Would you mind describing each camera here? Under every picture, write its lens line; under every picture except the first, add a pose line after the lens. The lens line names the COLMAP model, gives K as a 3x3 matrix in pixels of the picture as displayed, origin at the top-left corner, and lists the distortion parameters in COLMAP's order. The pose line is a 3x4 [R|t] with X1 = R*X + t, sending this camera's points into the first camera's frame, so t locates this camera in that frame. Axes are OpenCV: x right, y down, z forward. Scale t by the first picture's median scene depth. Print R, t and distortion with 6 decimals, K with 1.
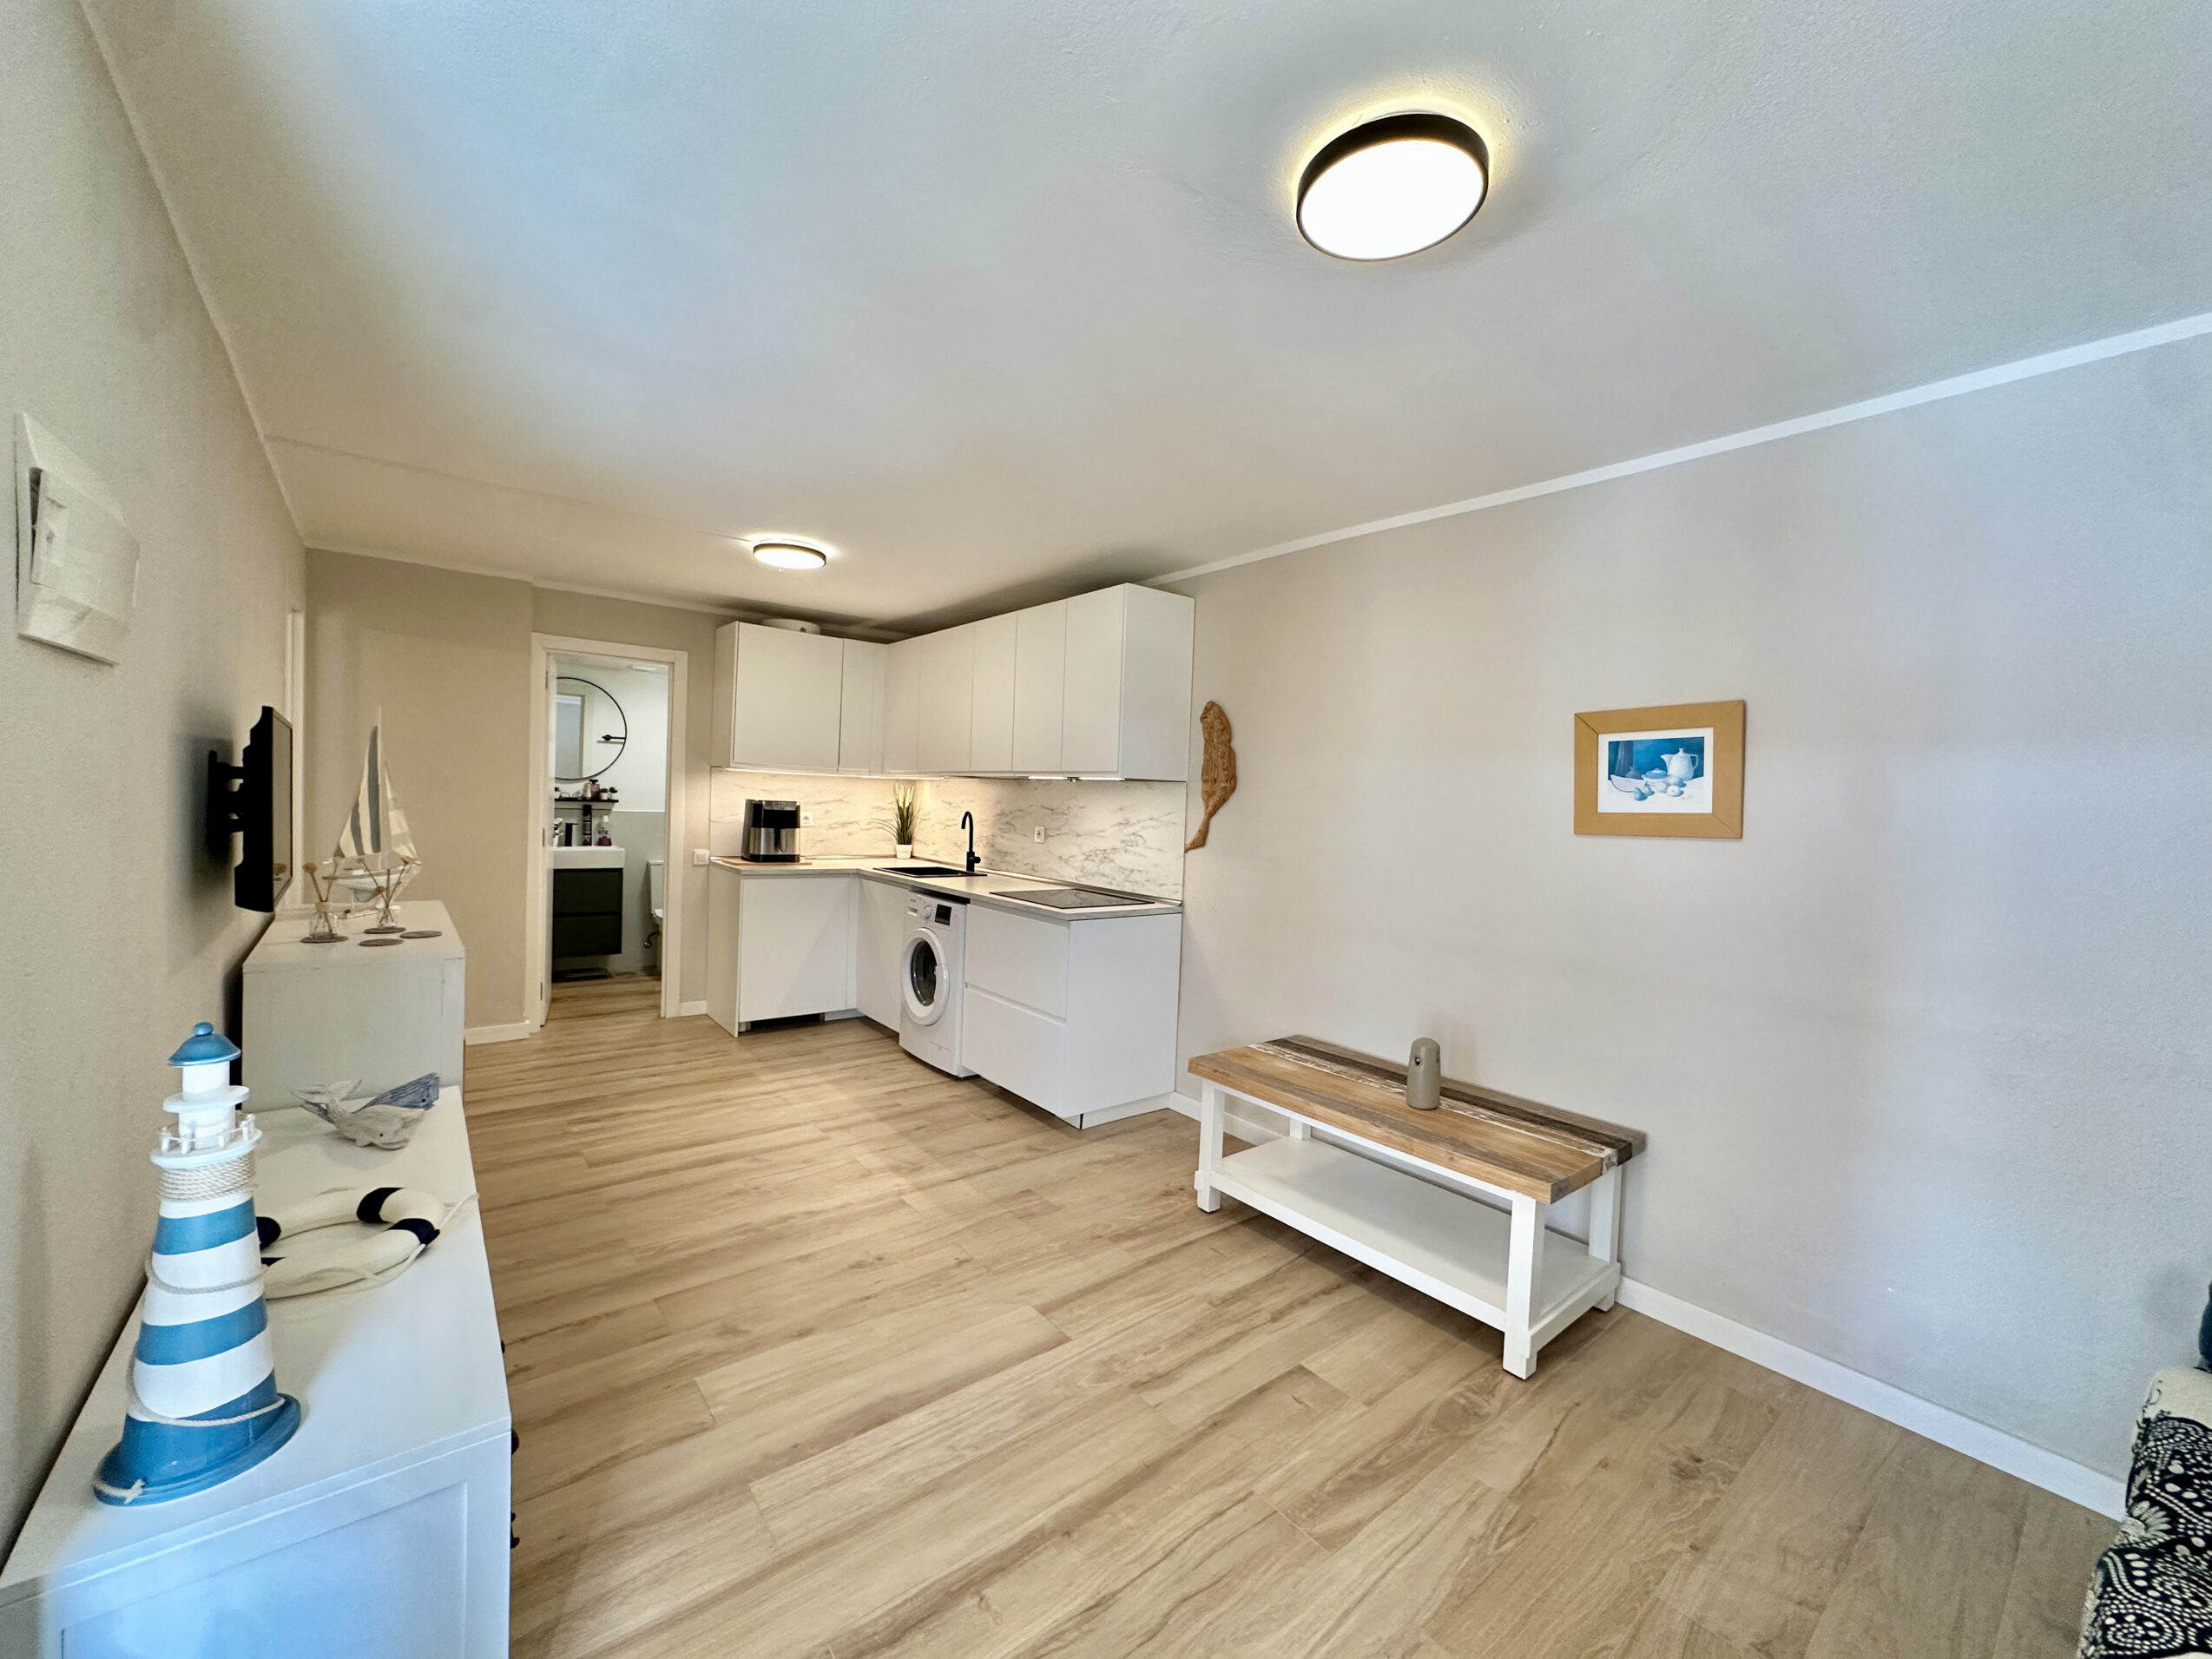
lens RADIAL K [[880.2, 0, 1105.0], [0, 880.2, 828.5], [0, 0, 1]] dist [-0.003898, -0.000009]
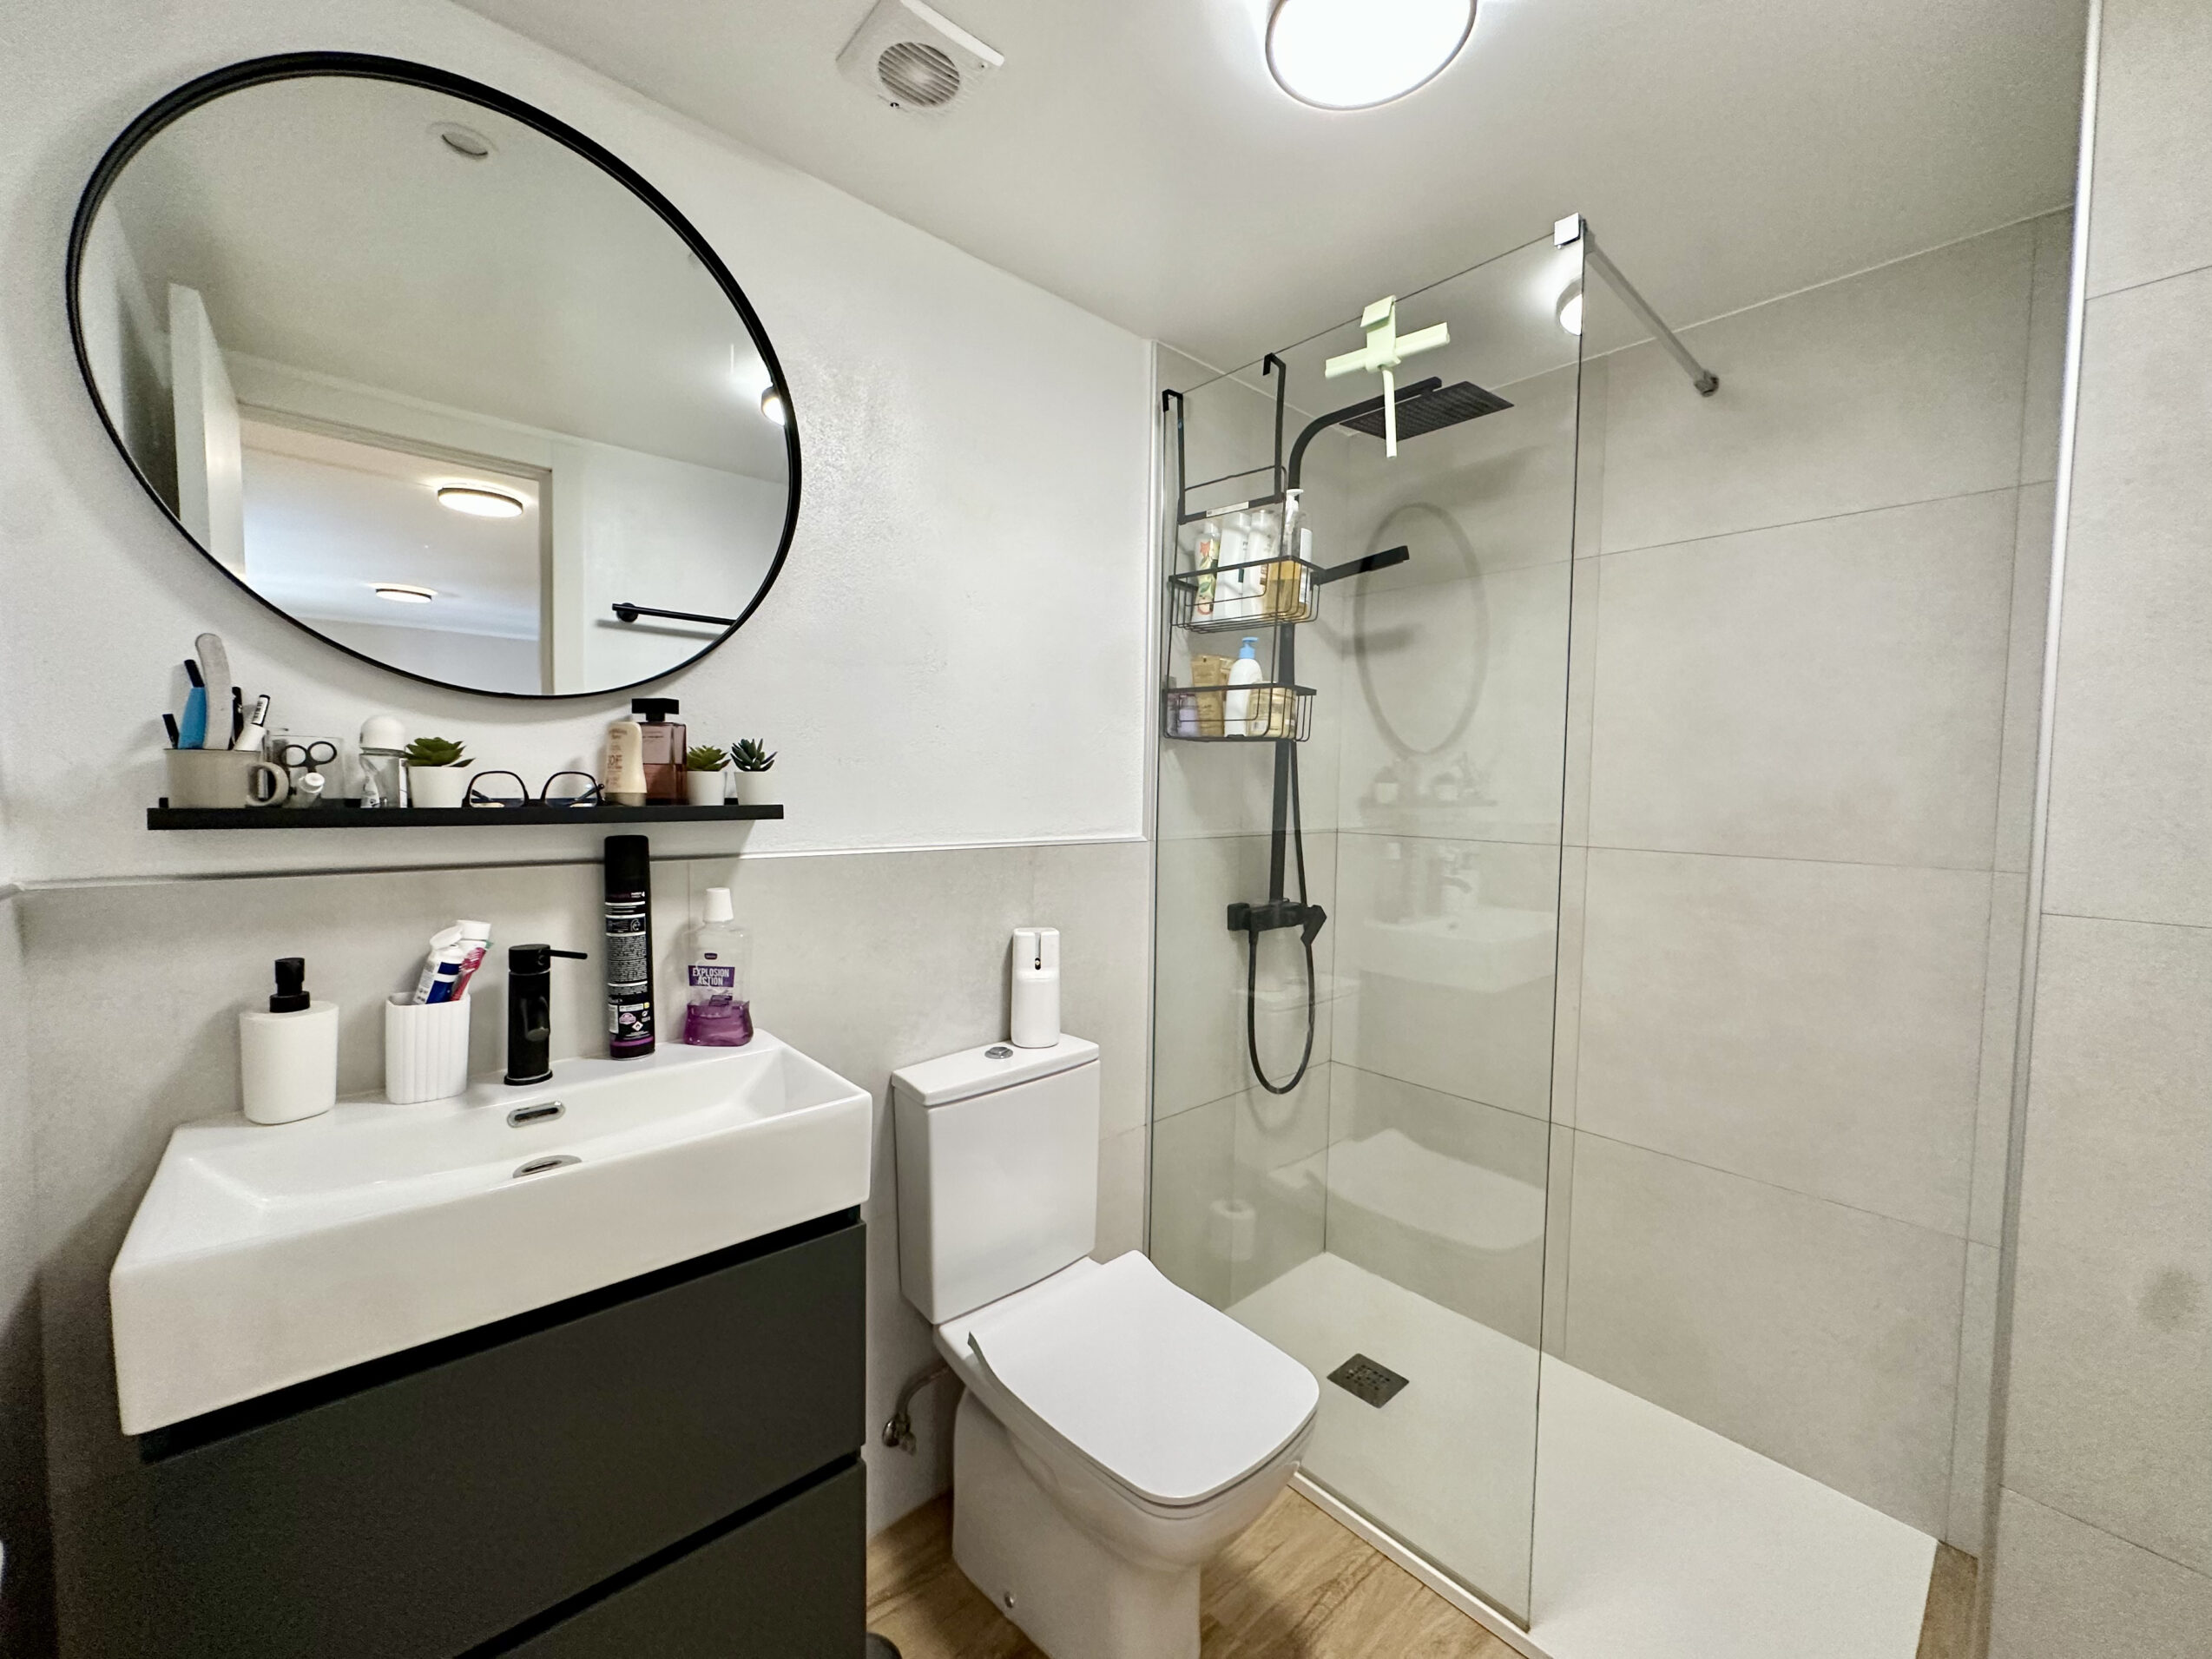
lens RADIAL K [[880.2, 0, 1092.3], [0, 880.2, 826.6], [0, 0, 1]] dist [-0.003898, -0.000009]
pose [[0.998871, -0.028722, 0.037837, -0.706896], [0.028121, 0.999471, 0.016317, -0.041578], [-0.038286, -0.015234, 0.999151, 1.152844]]
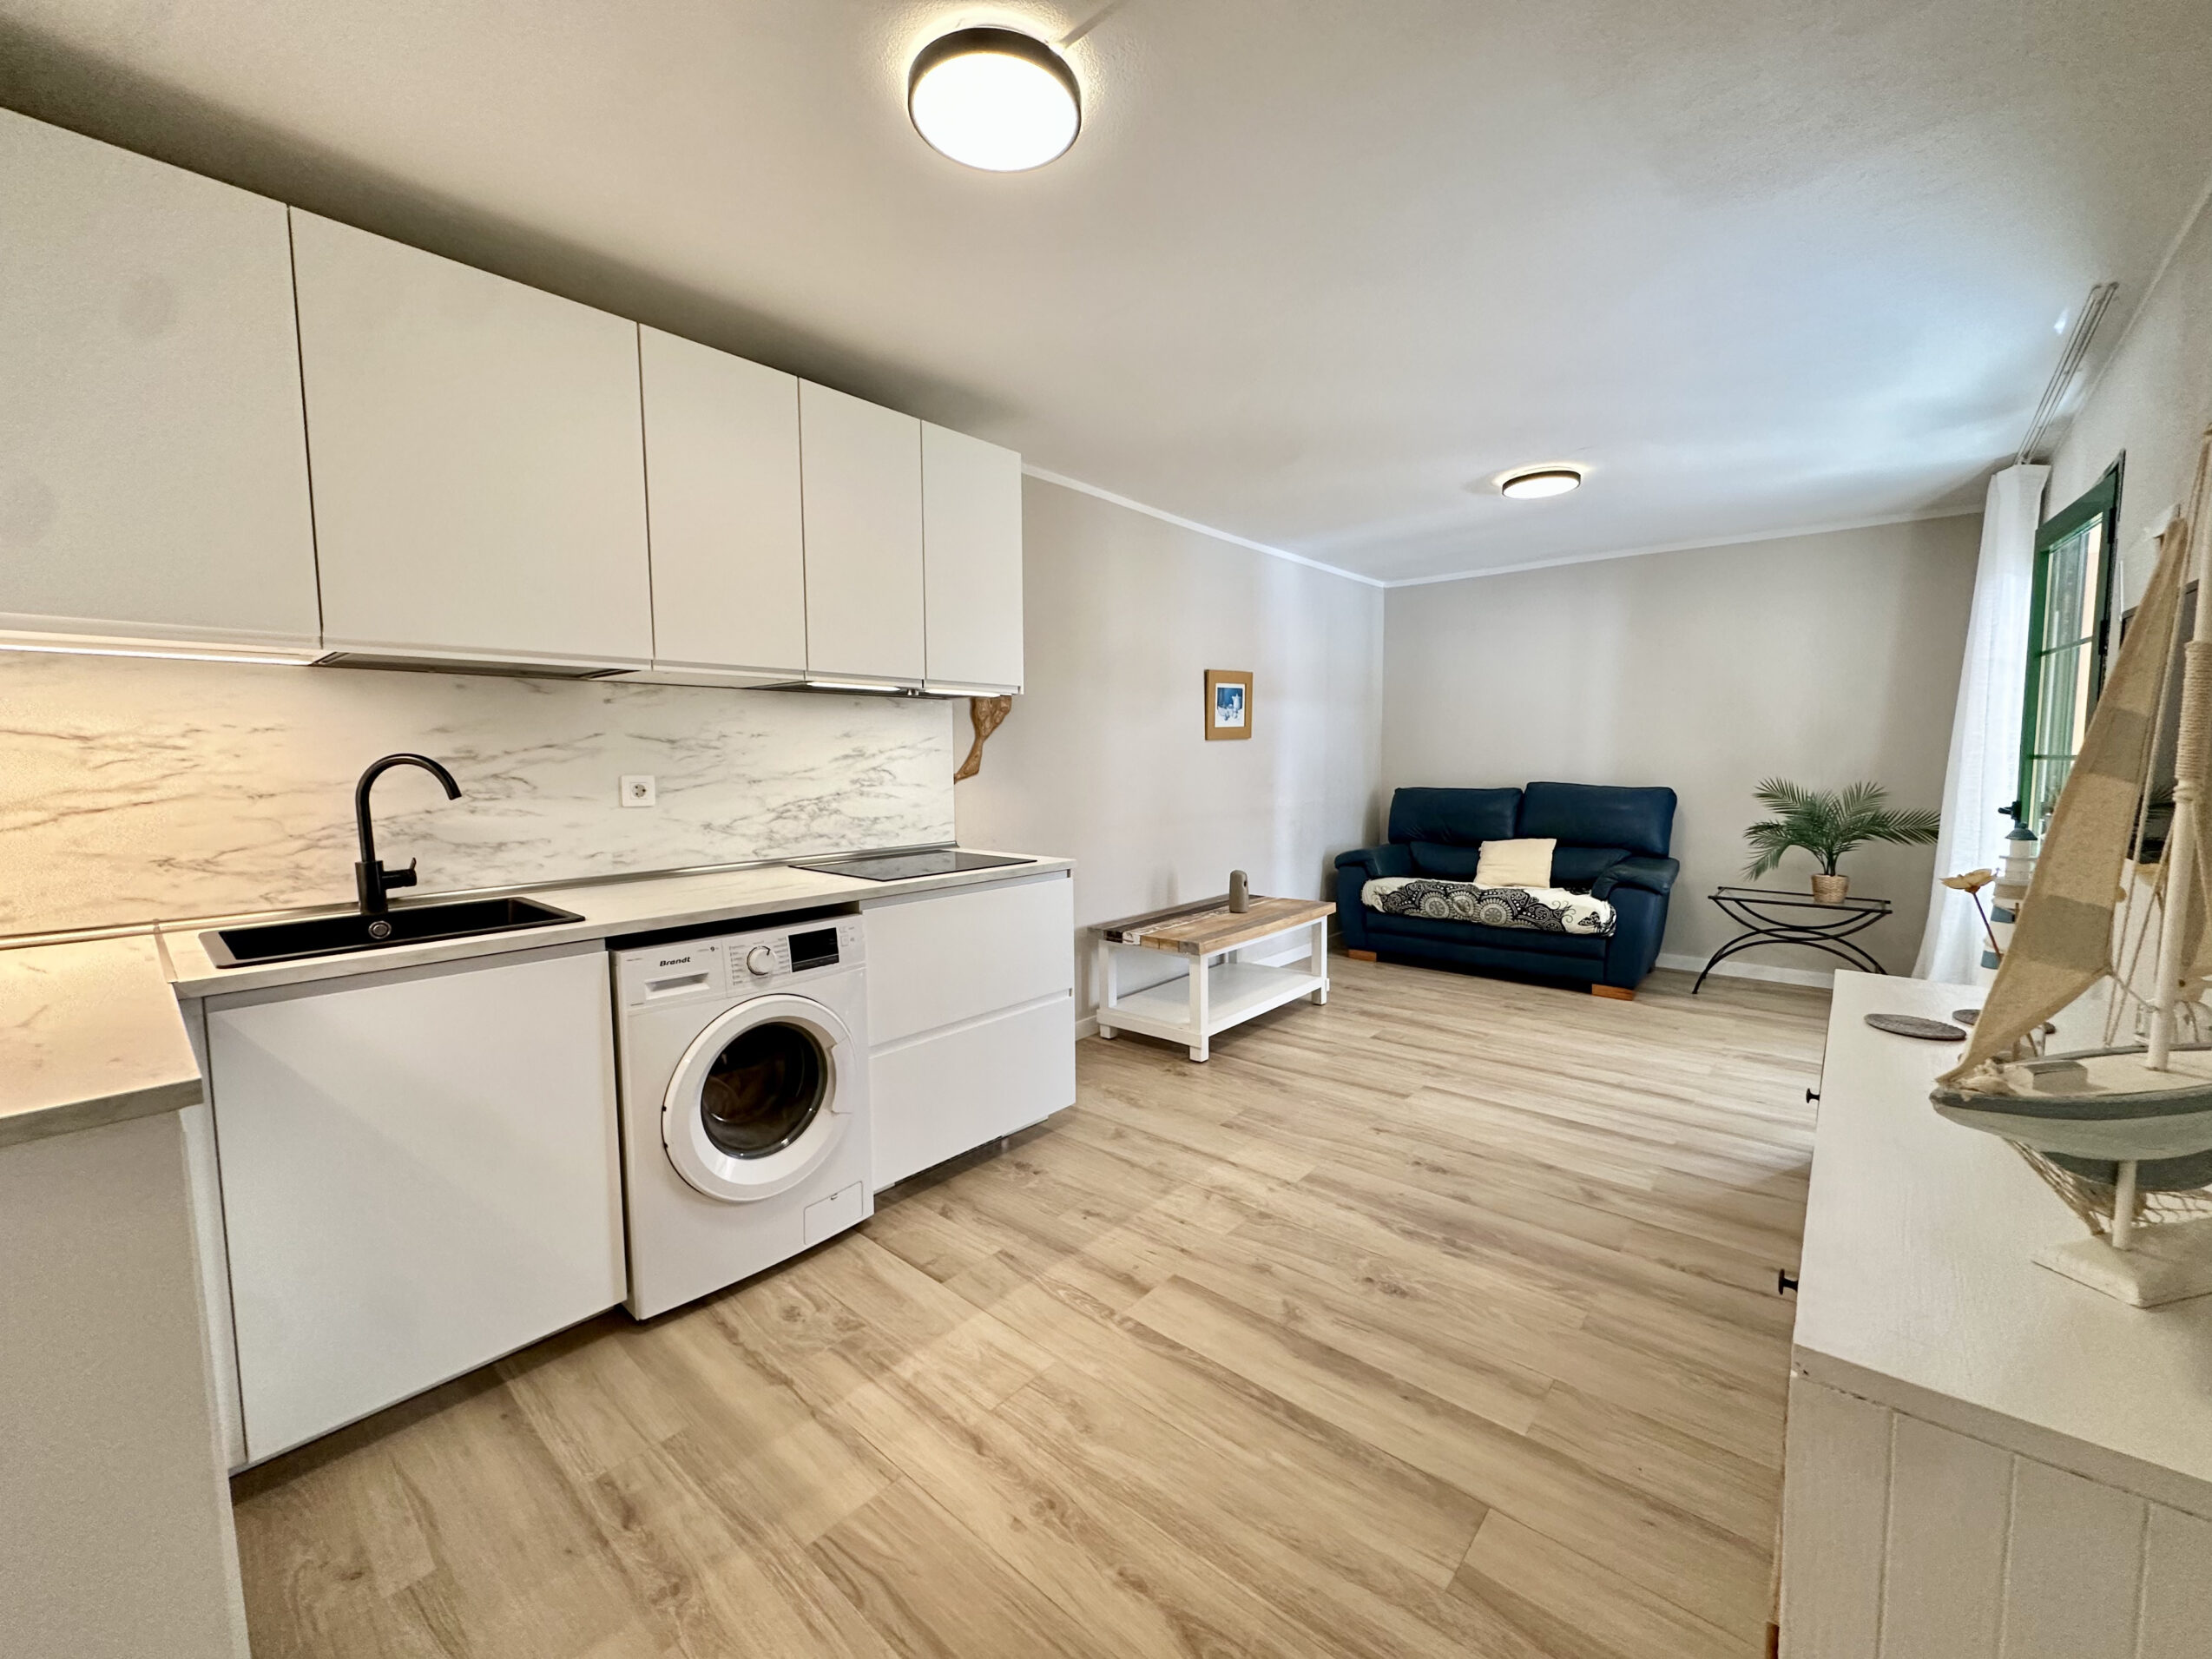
lens RADIAL K [[880.2, 0, 1105.9], [0, 880.2, 829.7], [0, 0, 1]] dist [-0.003898, -0.000009]
pose [[-0.172251, -0.121883, 0.977484, -0.691641], [0.035361, 0.990911, 0.129789, -0.030515], [-0.984418, 0.056921, -0.166376, 0.900587]]
